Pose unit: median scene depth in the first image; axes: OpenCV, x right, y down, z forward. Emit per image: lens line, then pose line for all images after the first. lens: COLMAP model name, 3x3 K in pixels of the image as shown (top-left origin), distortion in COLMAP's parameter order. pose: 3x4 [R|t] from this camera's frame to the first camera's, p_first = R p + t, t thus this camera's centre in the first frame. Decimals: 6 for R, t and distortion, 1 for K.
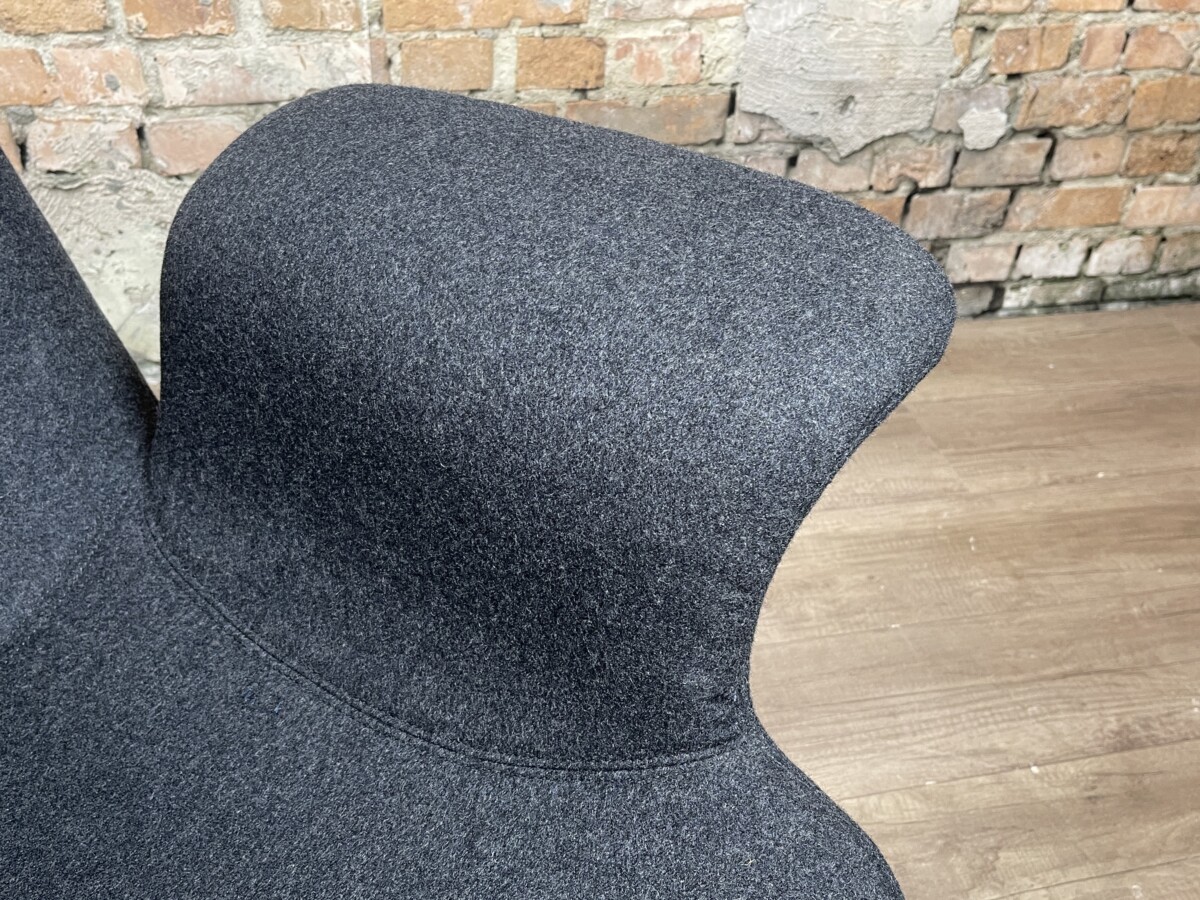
lens RADIAL K [[1138.9, 0, 607.6], [0, 1138.9, 448.2], [0, 0, 1]] dist [0.028439, 0.000000]
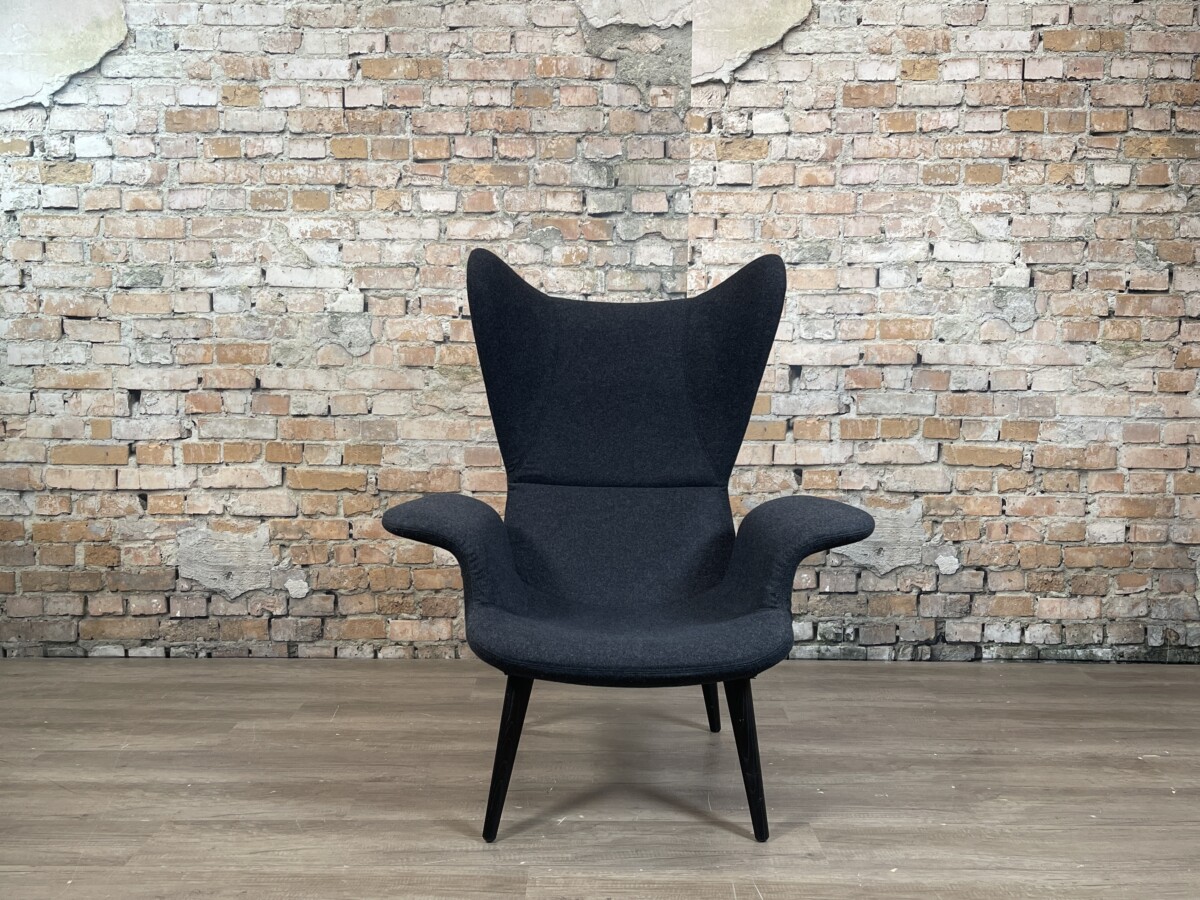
lens RADIAL K [[1055.9, 0, 601.3], [0, 1055.9, 454.3], [0, 0, 1]] dist [0.055299, -0.032082]
pose [[0.973044, -0.033796, -0.228129, 0.195839], [-0.094472, 0.843982, -0.527987, 0.925635], [0.210381, 0.535306, 0.818039, -1.272904]]
